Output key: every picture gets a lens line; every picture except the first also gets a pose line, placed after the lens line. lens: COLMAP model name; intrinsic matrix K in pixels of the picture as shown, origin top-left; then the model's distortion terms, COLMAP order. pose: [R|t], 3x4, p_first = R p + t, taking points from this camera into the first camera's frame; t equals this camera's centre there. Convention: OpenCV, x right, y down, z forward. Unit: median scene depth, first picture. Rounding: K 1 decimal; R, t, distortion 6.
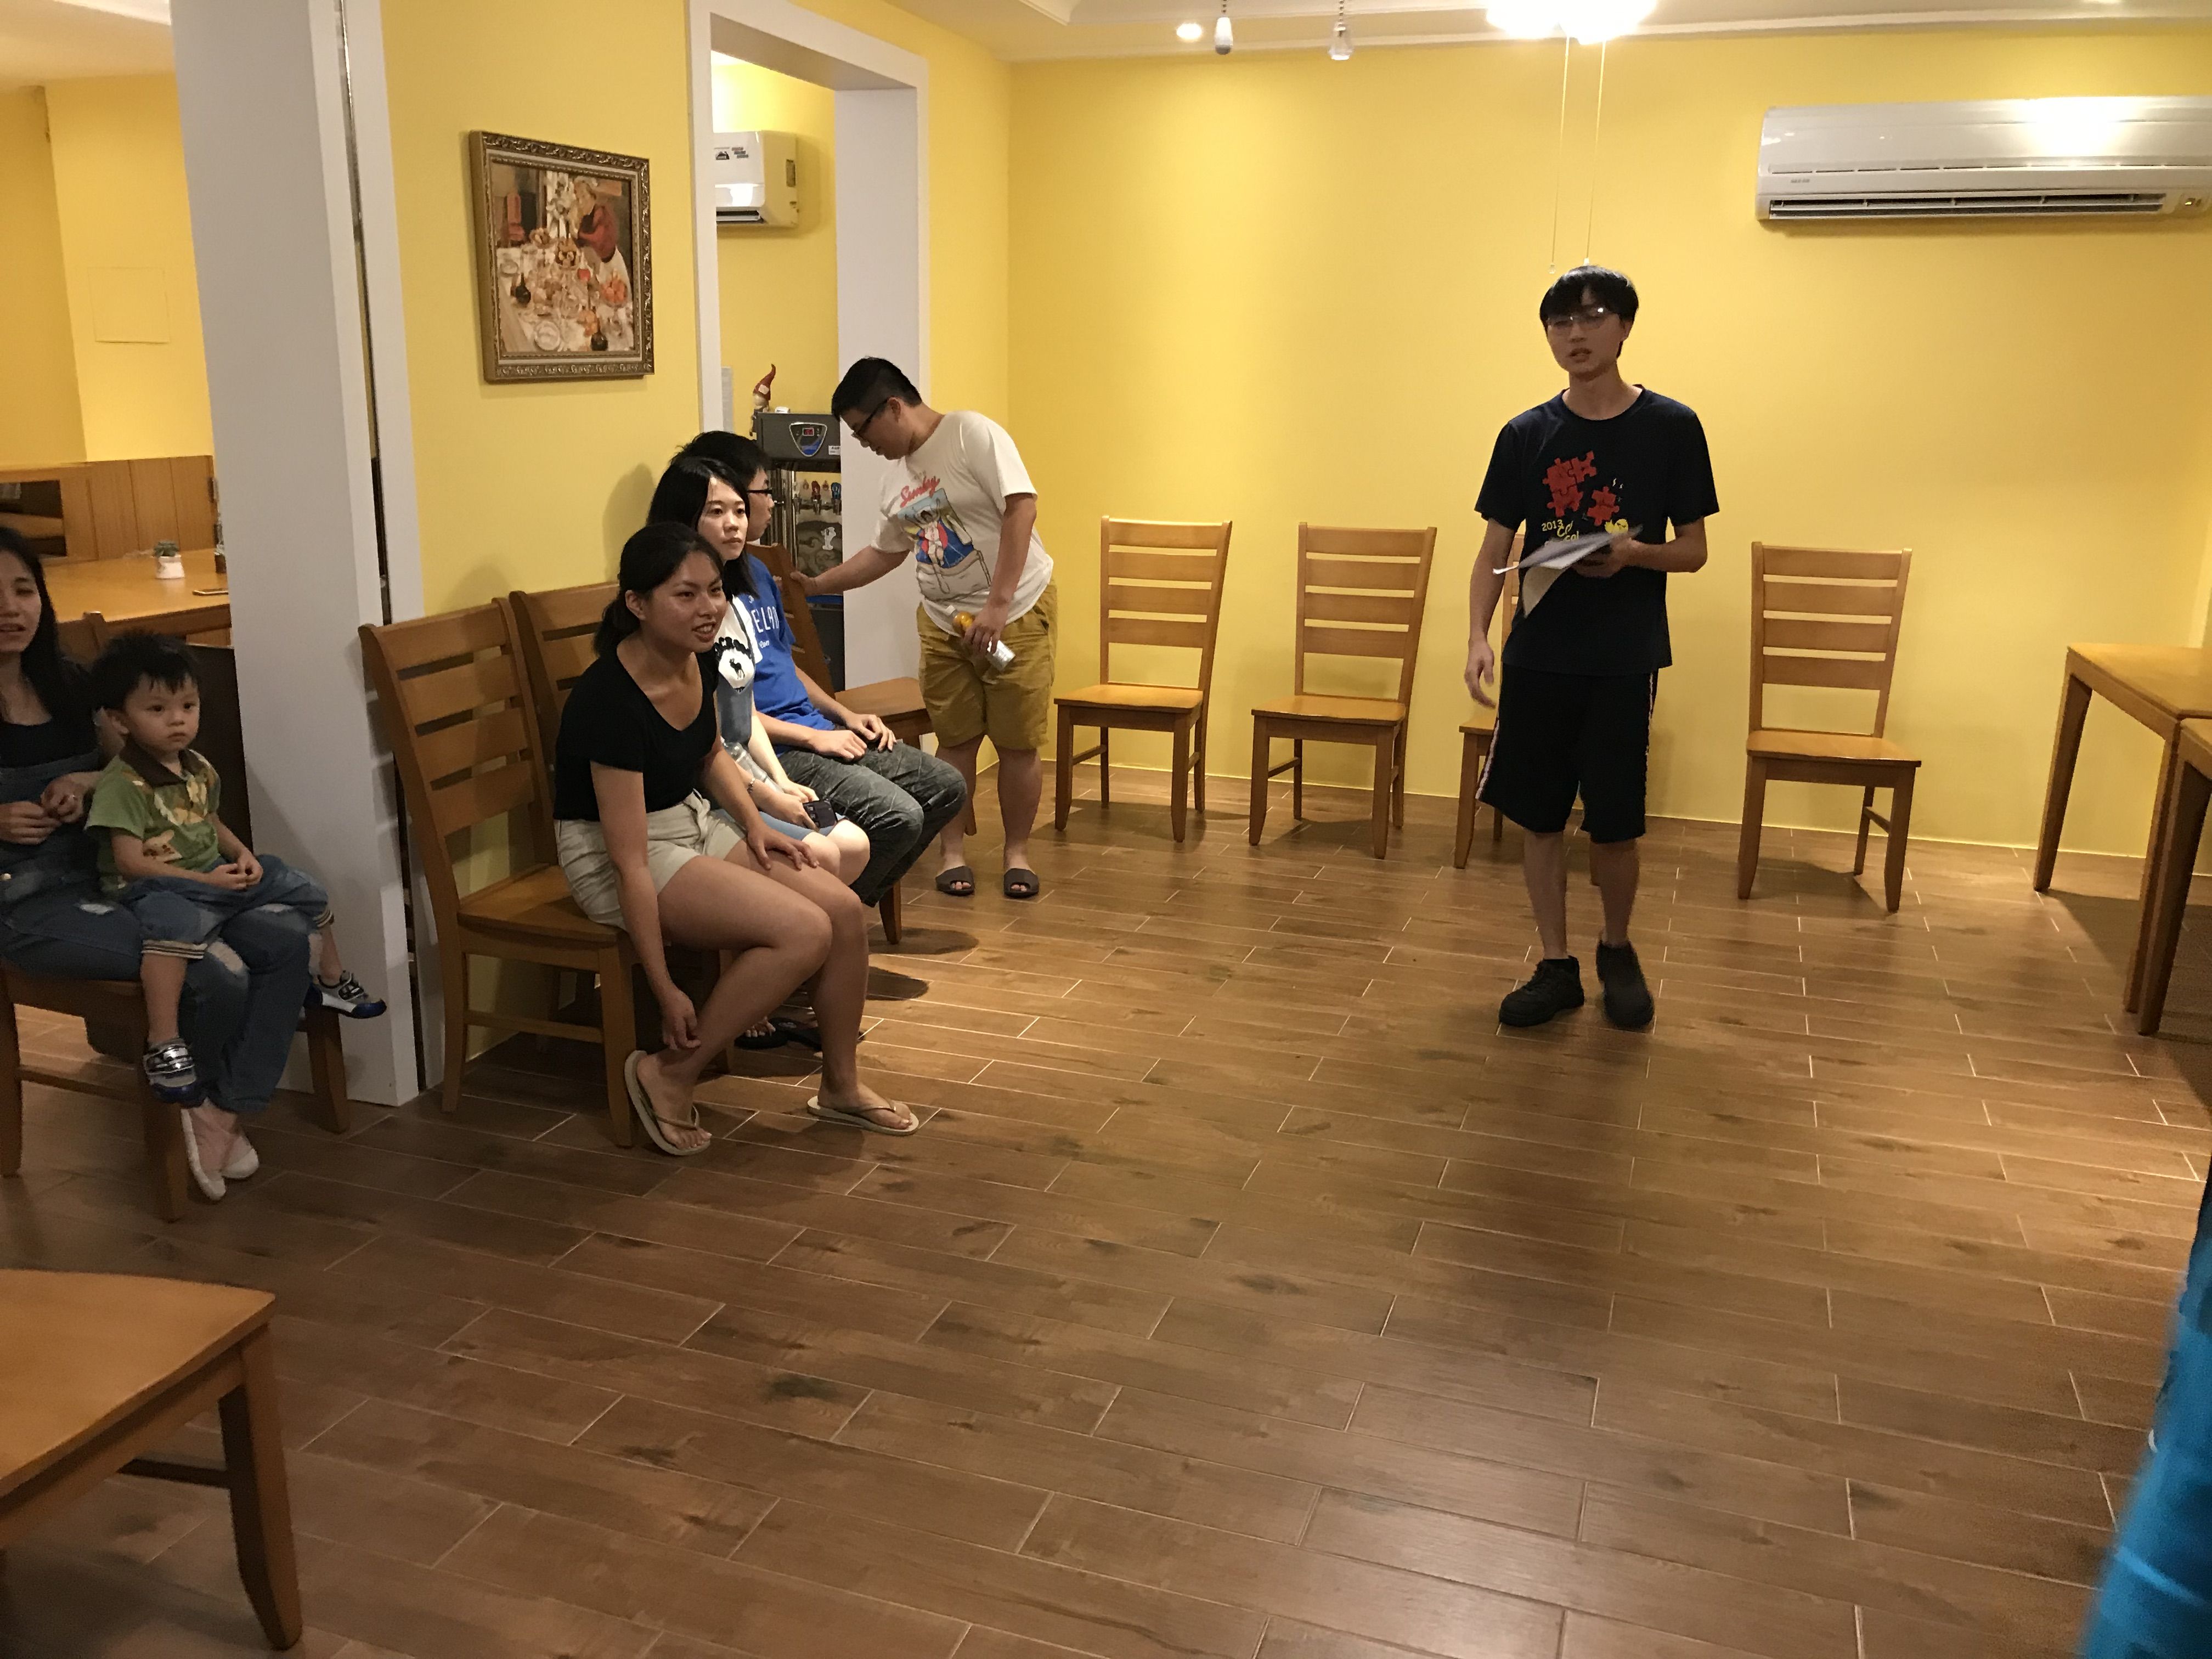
lens RADIAL K [[1813.1, 0, 1076.6], [0, 1813.1, 781.1], [0, 0, 1]] dist [0.015432, -0.006781]
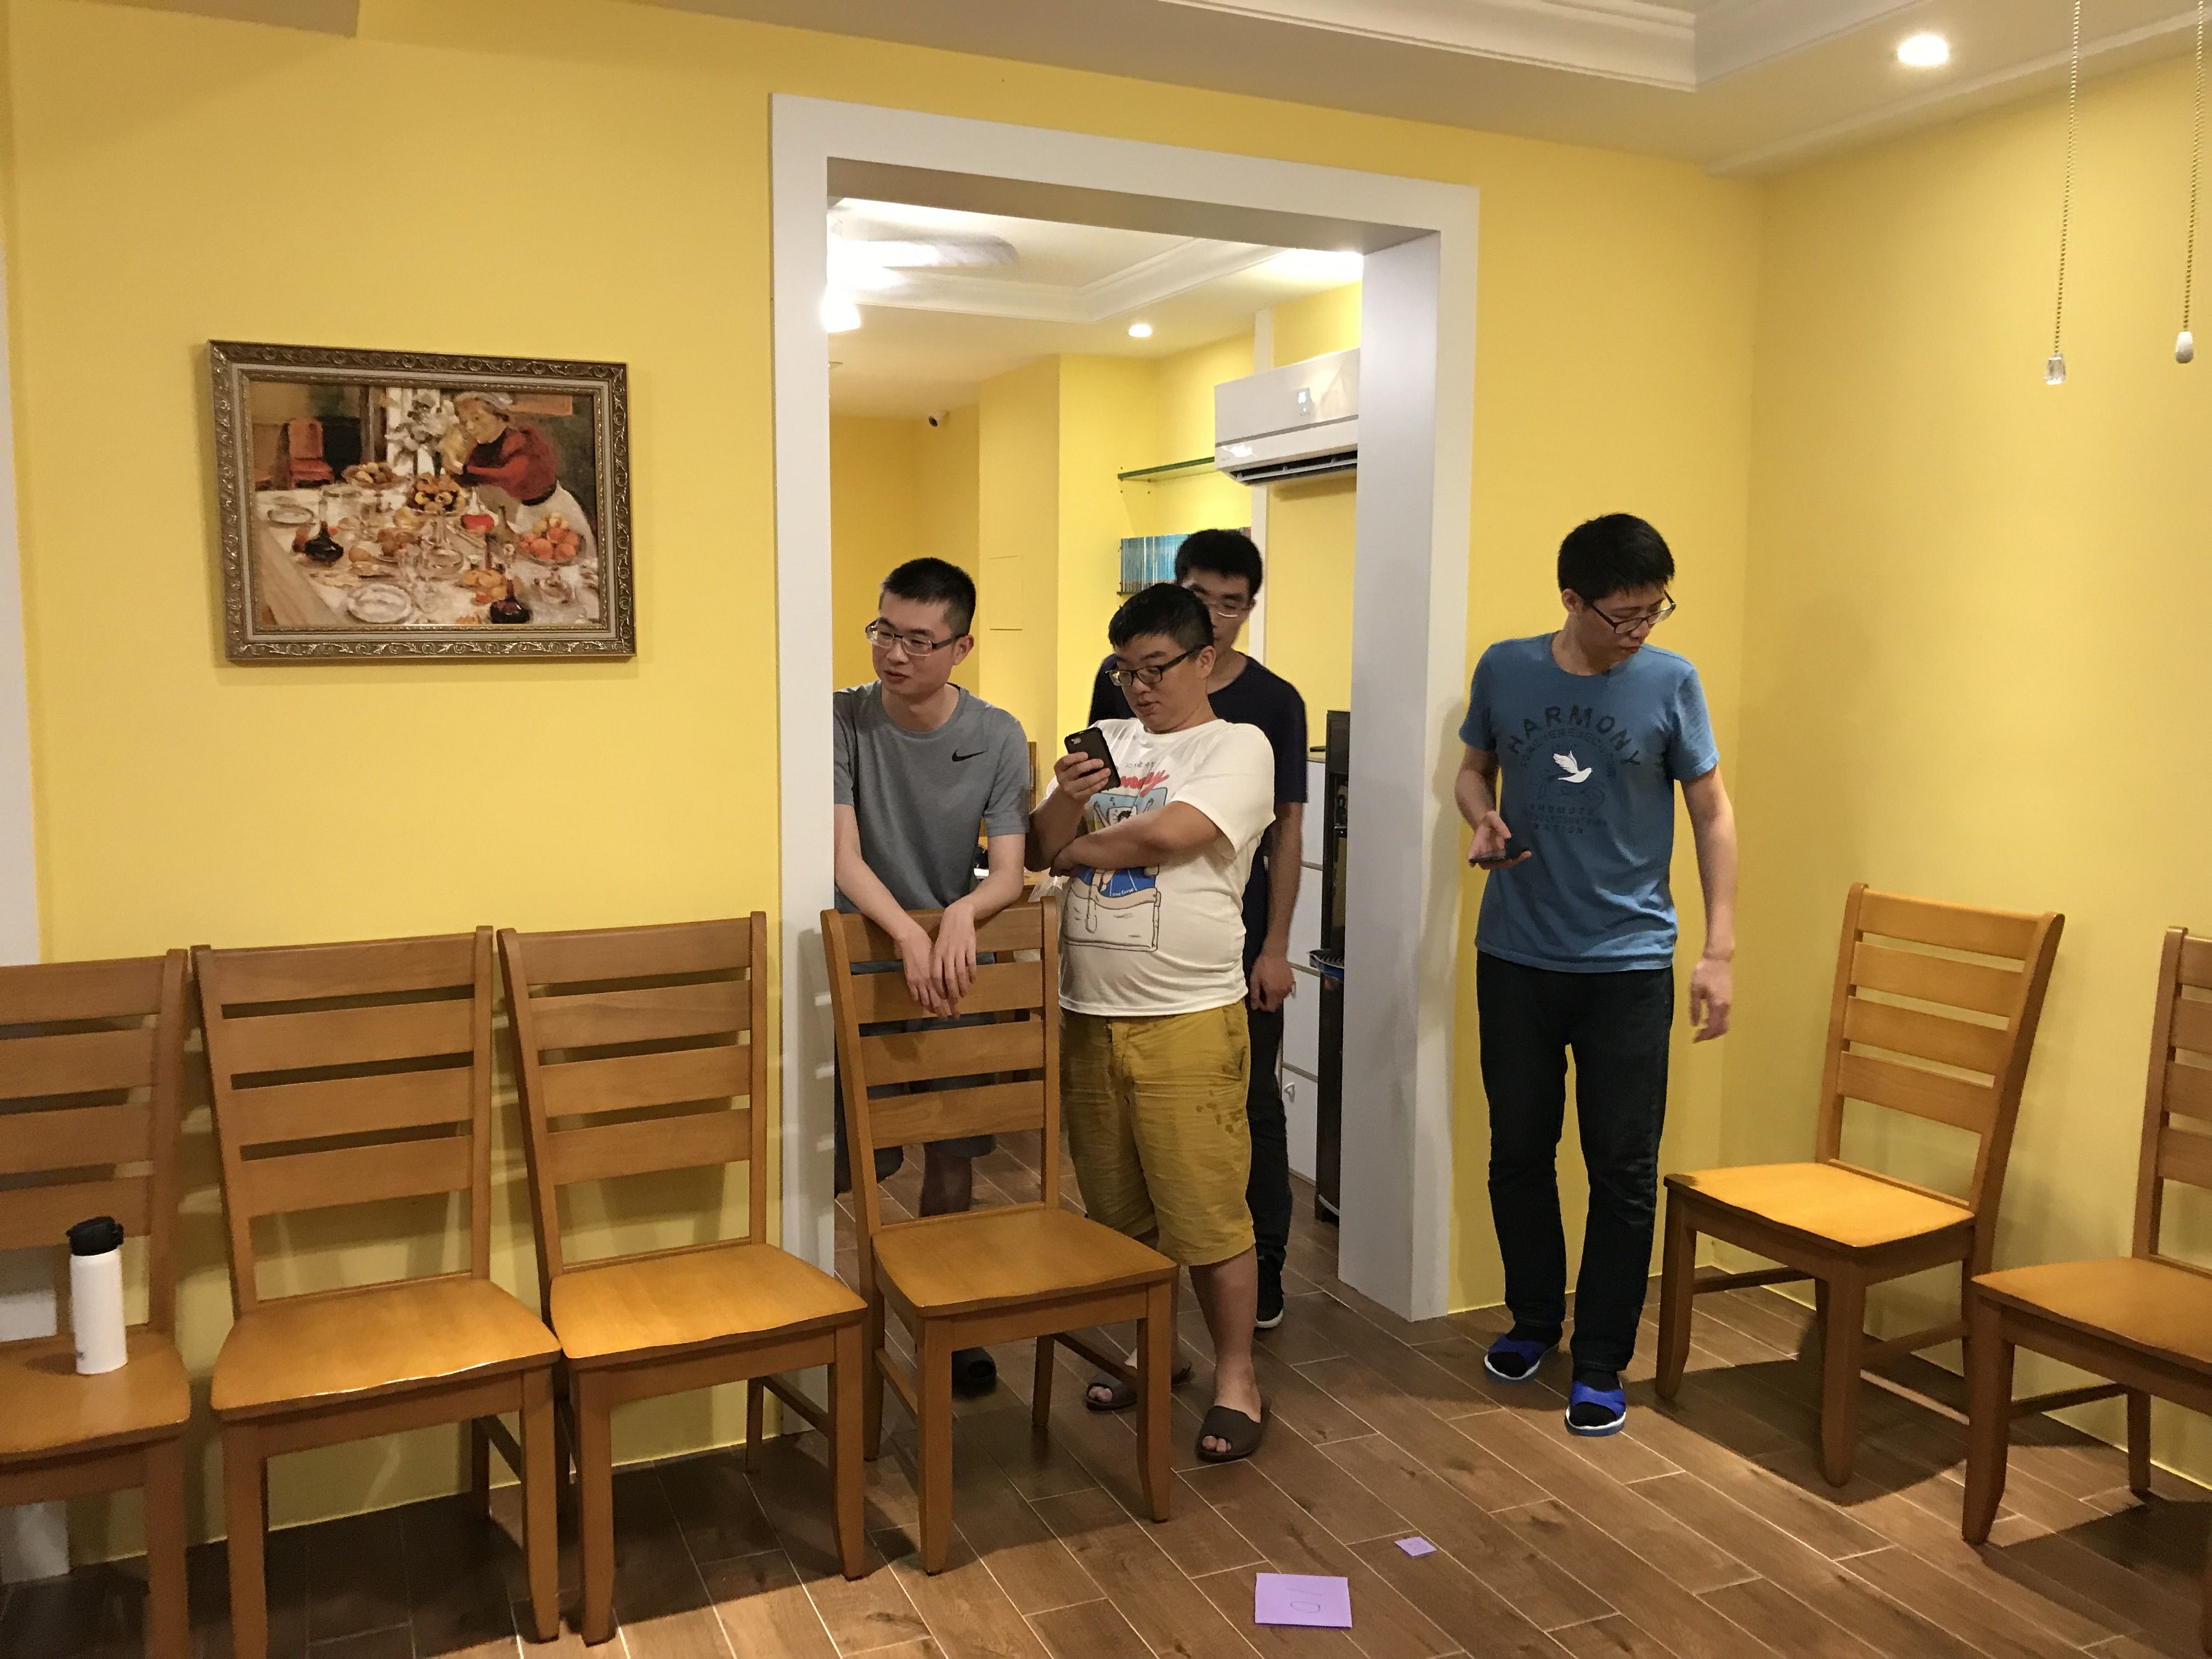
lens RADIAL K [[1813.1, 0, 1087.1], [0, 1813.1, 823.2], [0, 0, 1]] dist [0.015432, -0.006781]
pose [[0.685682, 0.063793, -0.725101, 0.436252], [-0.162343, 0.984463, -0.066907, -0.149254], [0.709567, 0.163592, 0.685385, 0.688403]]
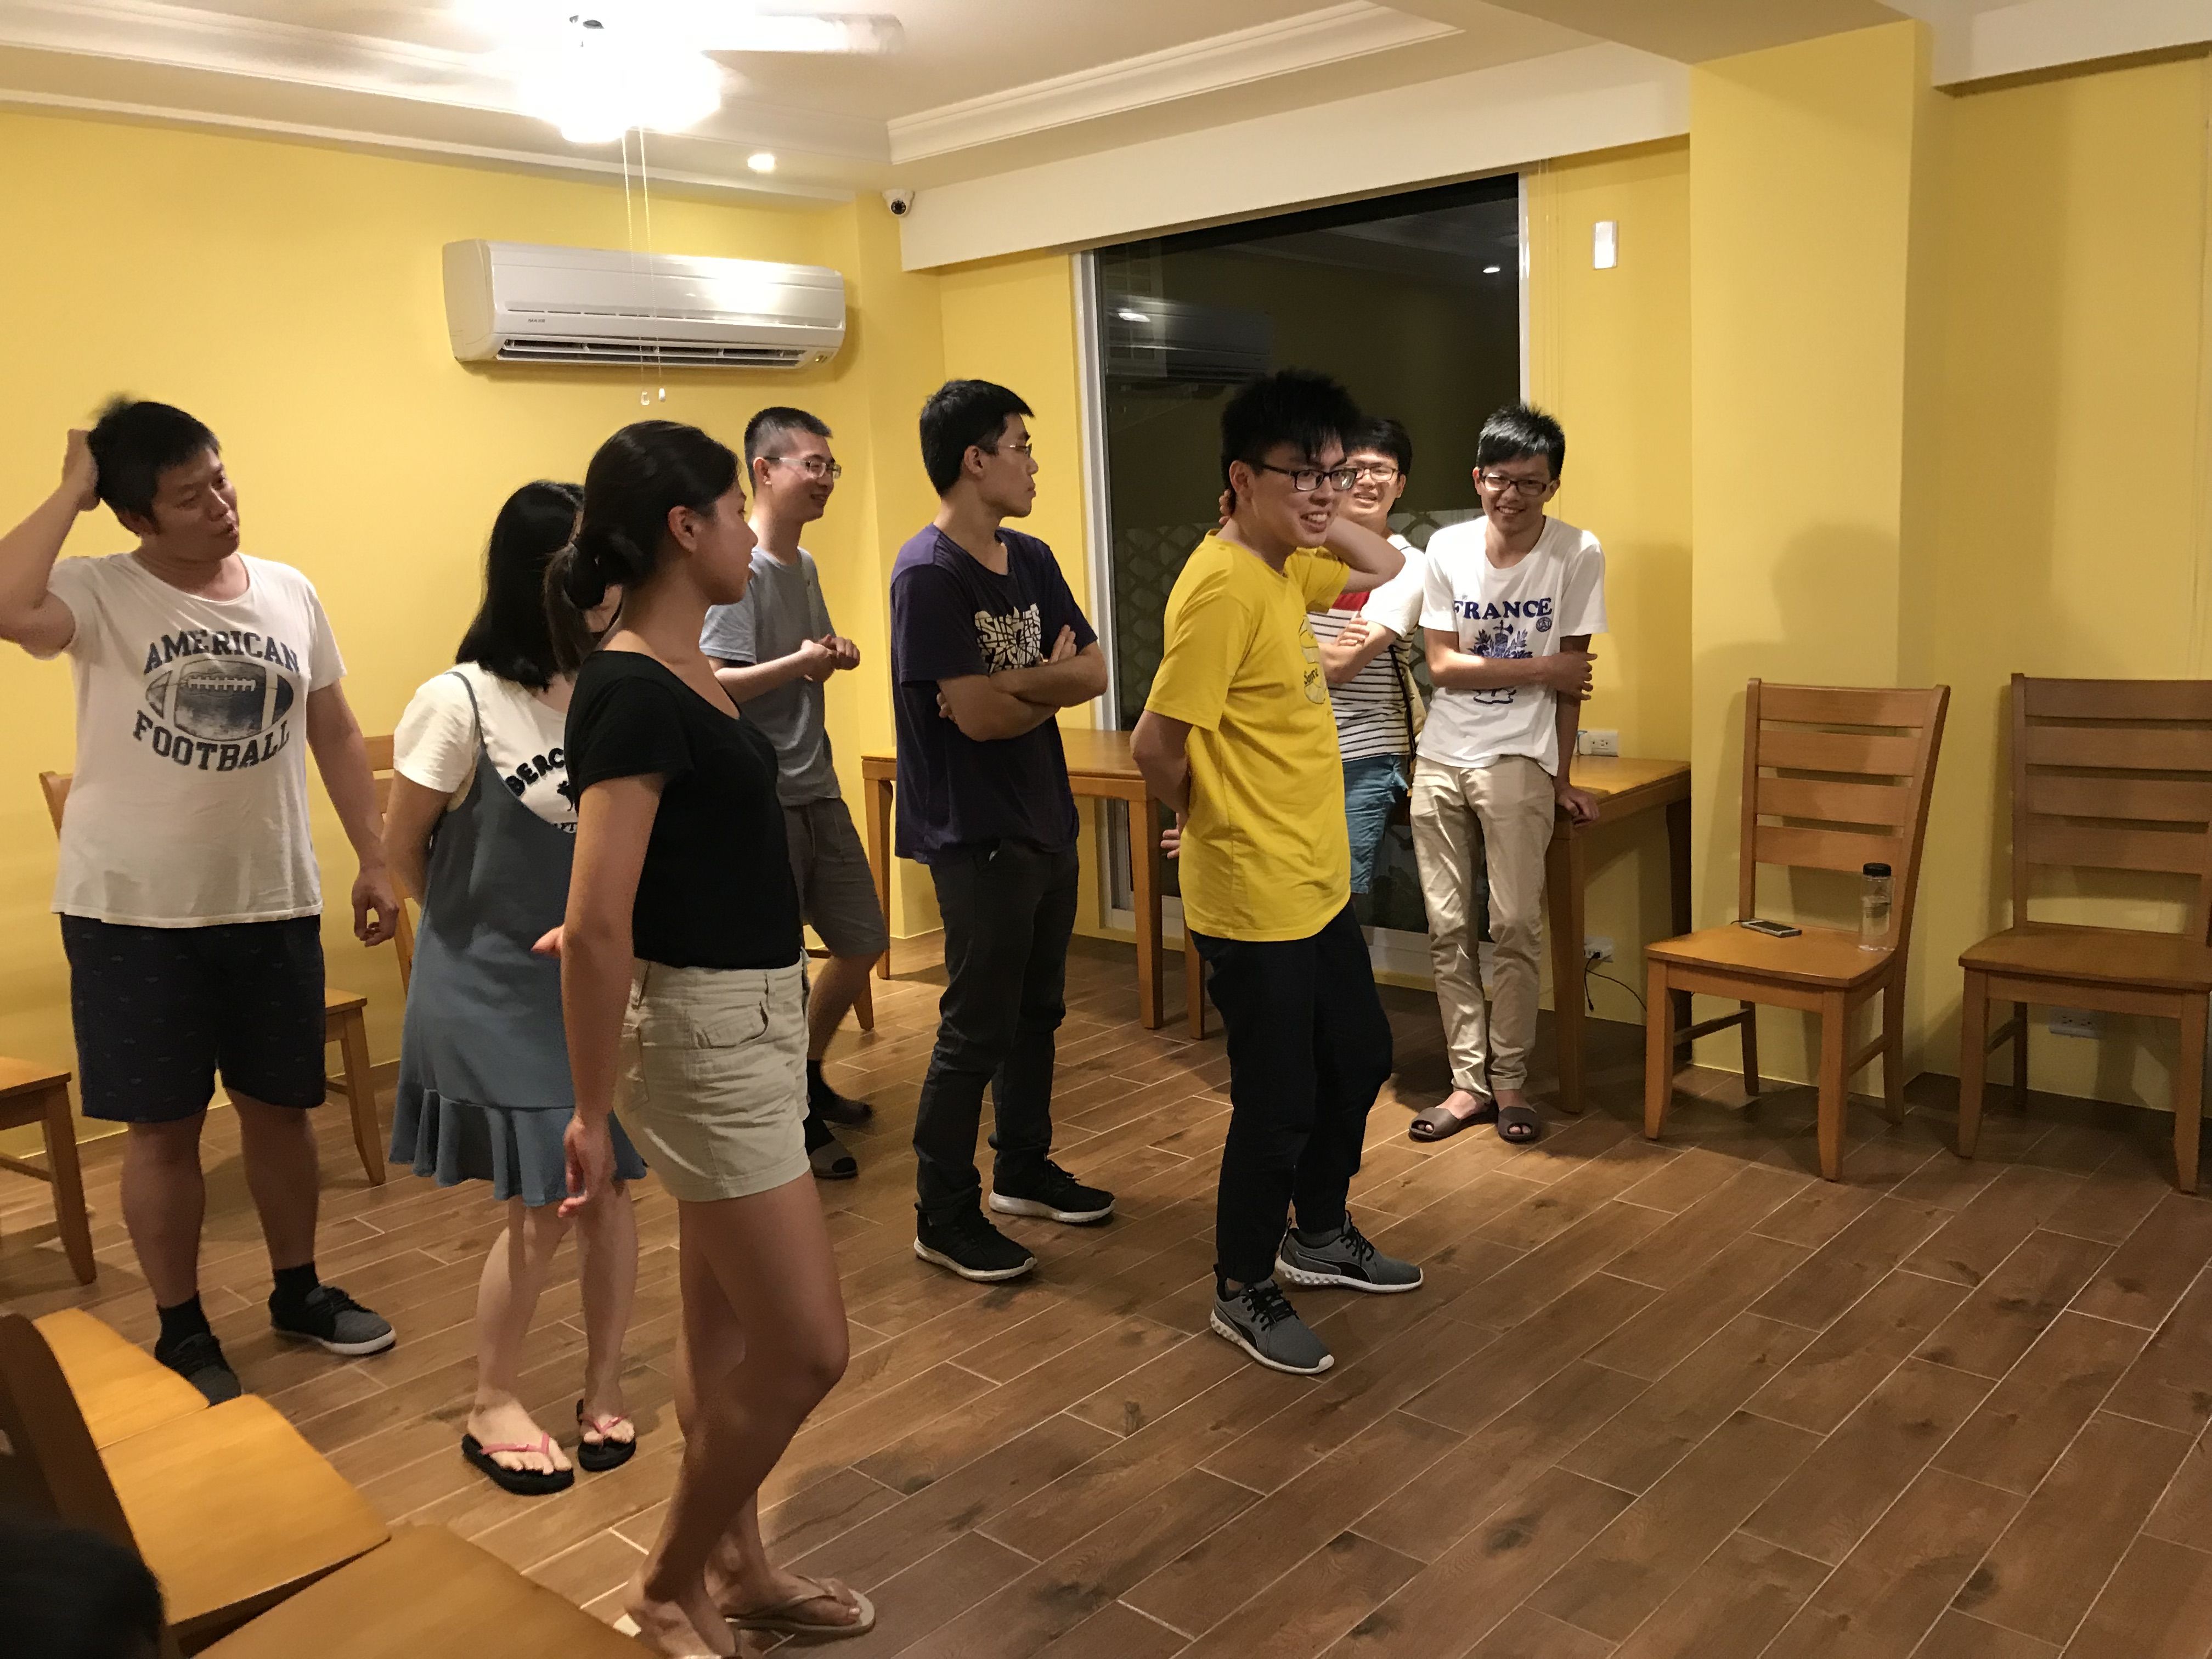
lens RADIAL K [[1813.1, 0, 1101.7], [0, 1813.1, 815.9], [0, 0, 1]] dist [0.015432, -0.006781]
pose [[0.397784, -0.190036, 0.897583, -0.503080], [0.256118, 0.962422, 0.090260, -0.131828], [-0.881006, 0.193983, 0.431508, 0.540071]]
